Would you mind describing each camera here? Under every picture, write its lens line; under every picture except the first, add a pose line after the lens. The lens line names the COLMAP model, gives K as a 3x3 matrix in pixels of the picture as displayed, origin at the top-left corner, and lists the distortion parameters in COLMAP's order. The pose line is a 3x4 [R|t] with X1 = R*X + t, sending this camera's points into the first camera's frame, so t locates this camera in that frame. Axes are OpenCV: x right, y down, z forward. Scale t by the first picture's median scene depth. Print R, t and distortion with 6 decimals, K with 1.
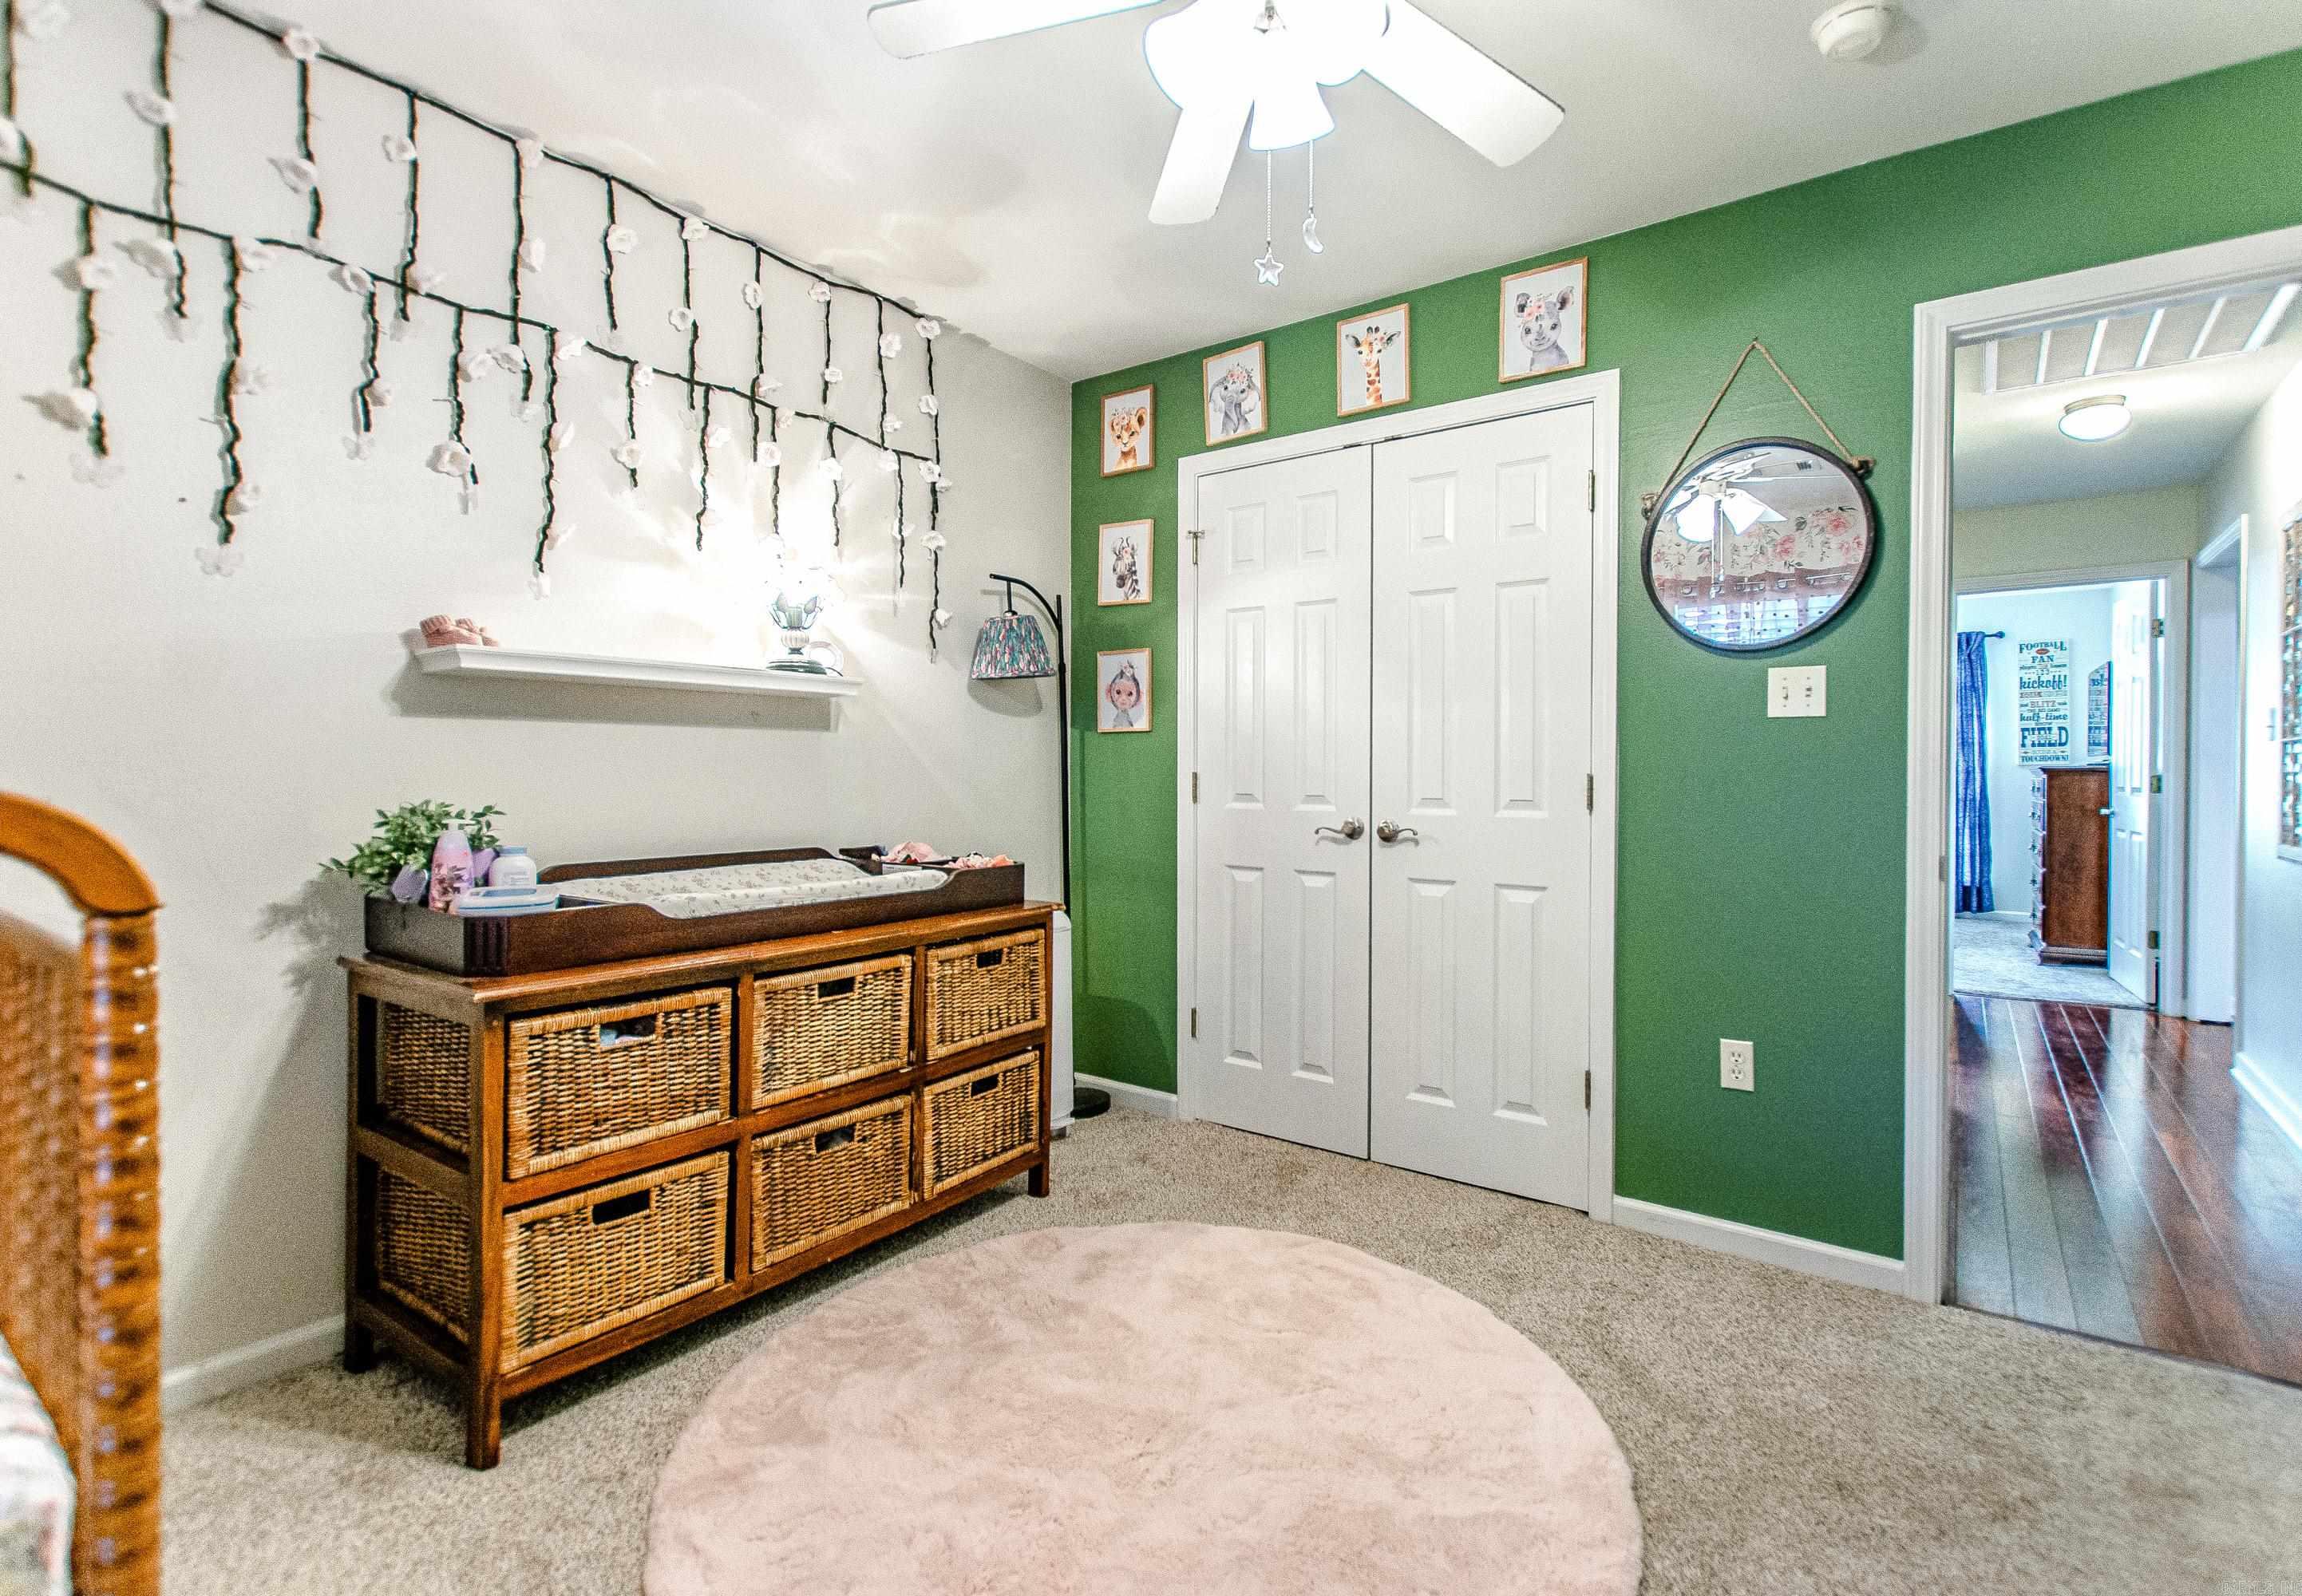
lens RADIAL K [[1082.4, 0, 1153.2], [0, 1082.4, 789.7], [0, 0, 1]] dist [0.001260, 0.000096]
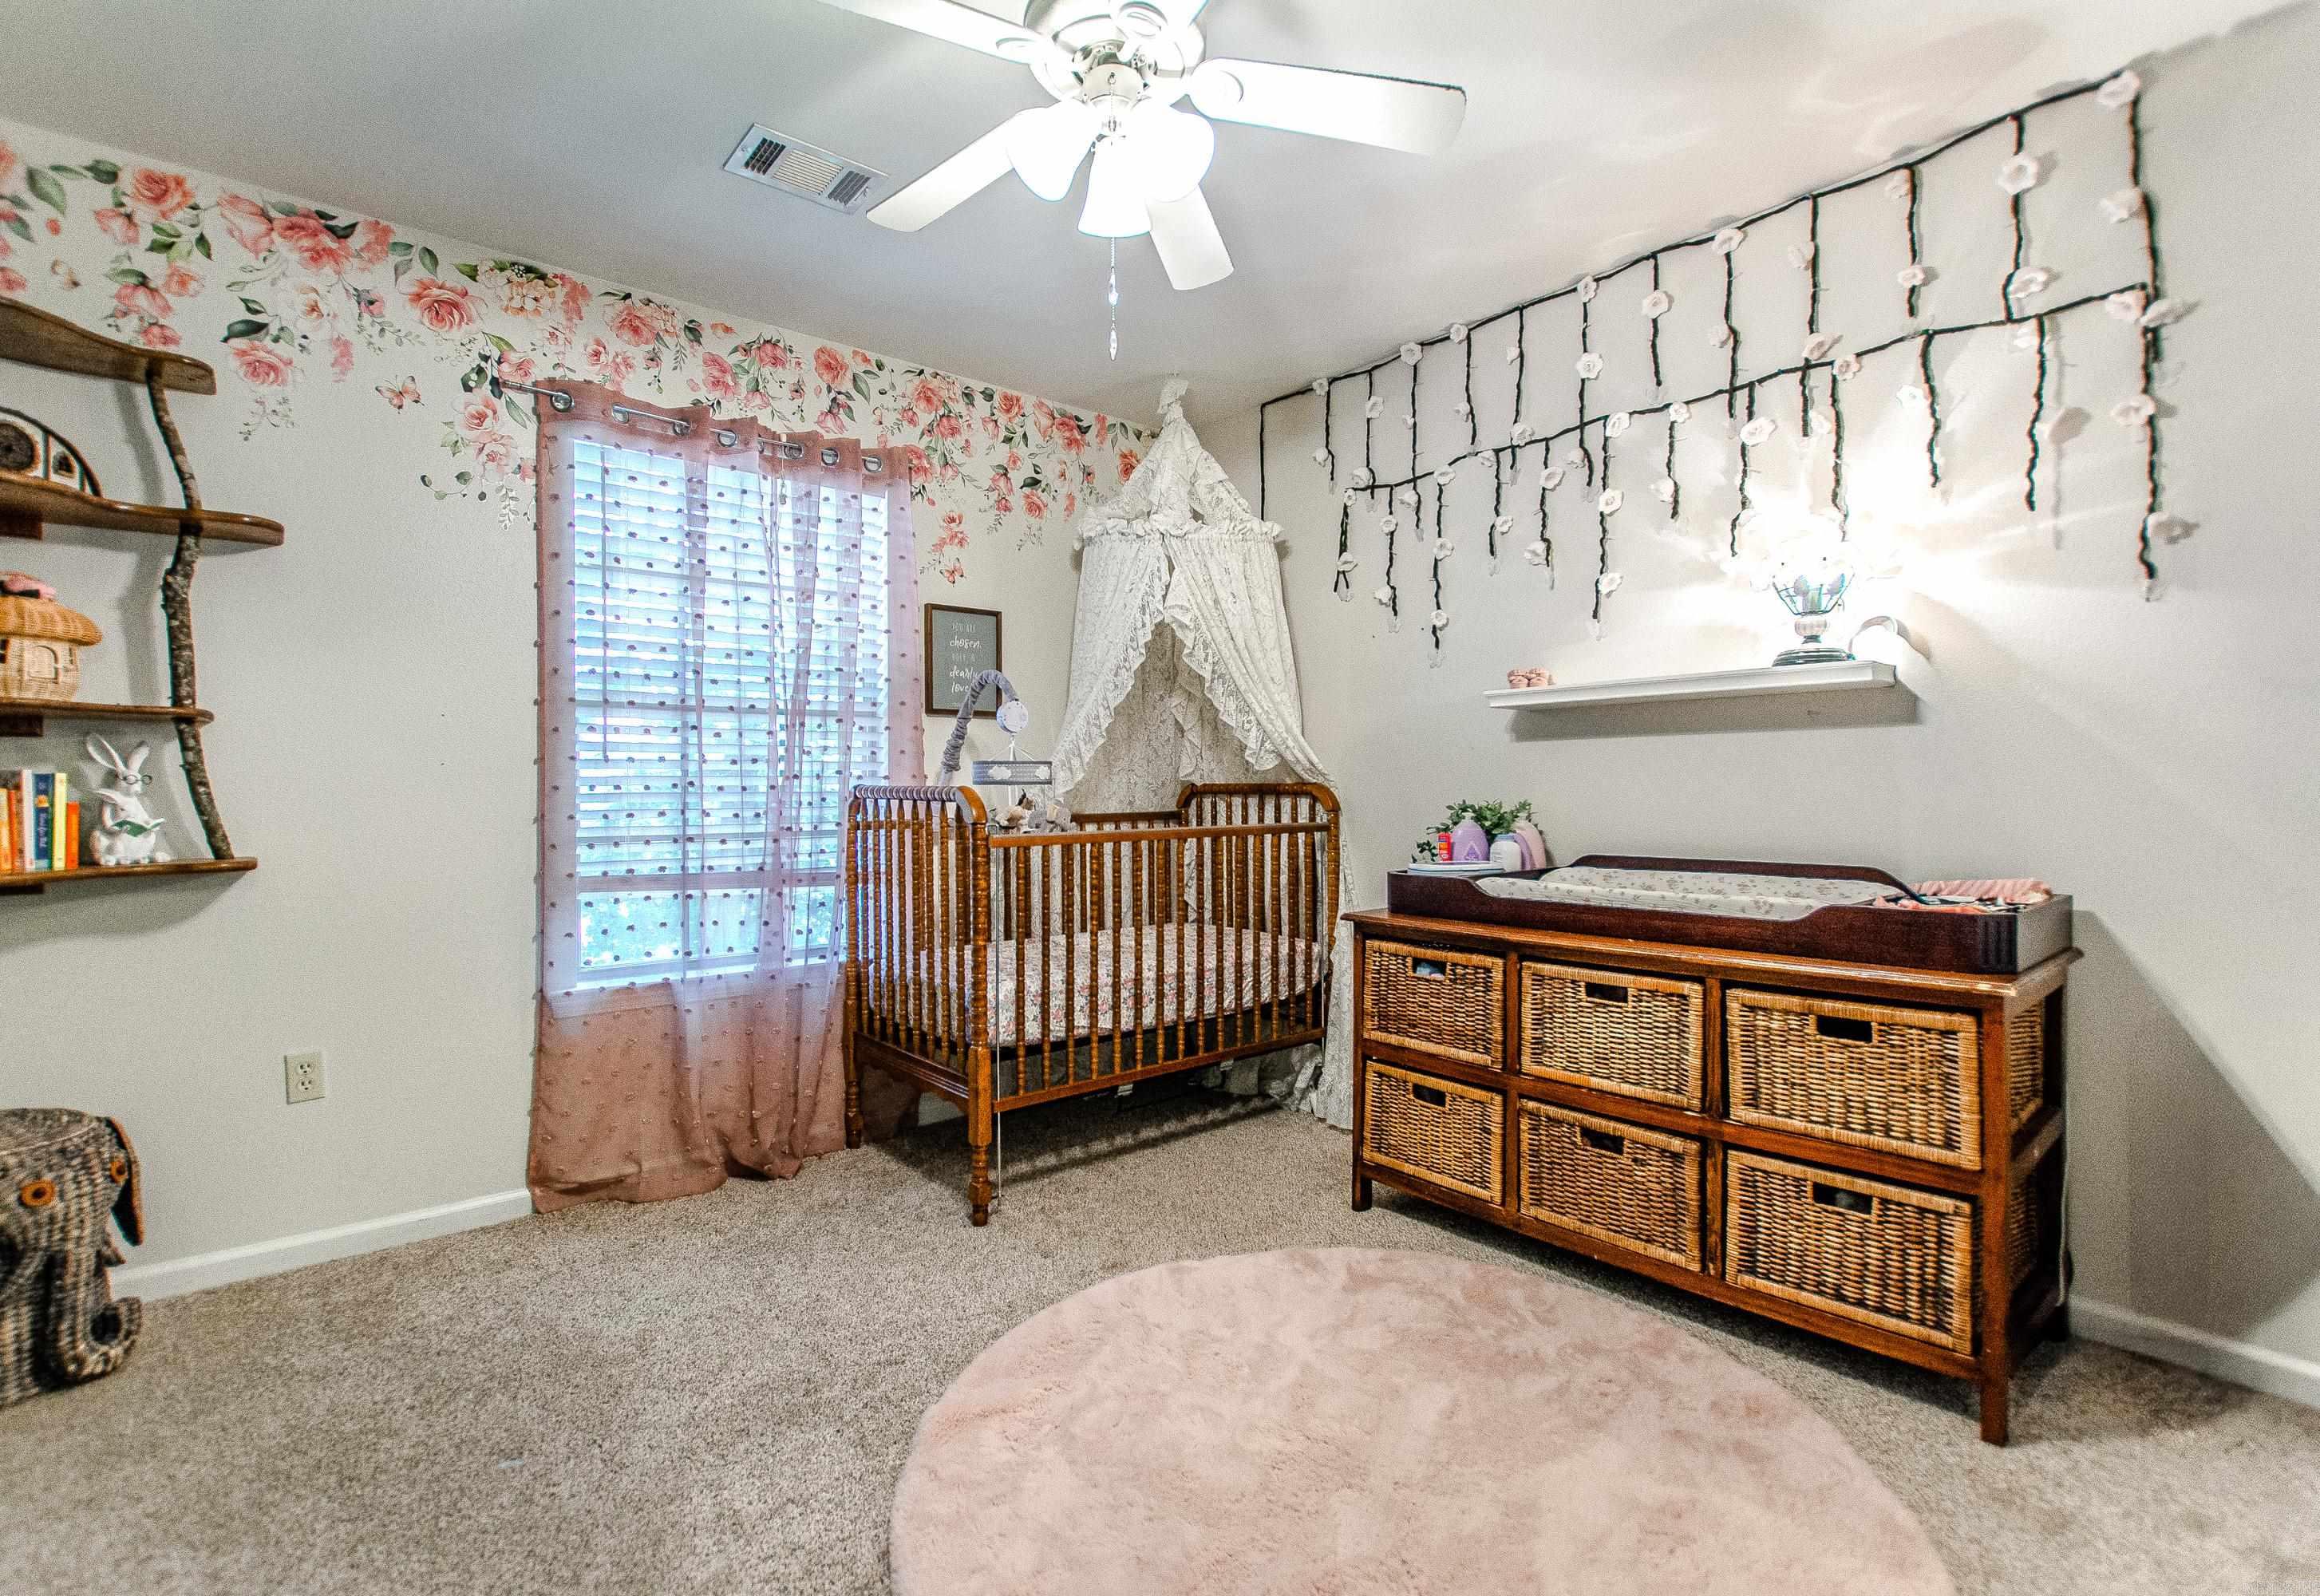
lens RADIAL K [[1031.2, 0, 1162.7], [0, 1031.2, 788.1], [0, 0, 1]] dist [0.000652, -0.000214]
pose [[-0.222123, 0.003950, -0.975011, 0.700992], [-0.007156, 0.999958, 0.005681, -0.008637], [0.974992, 0.008239, -0.222086, 0.778300]]
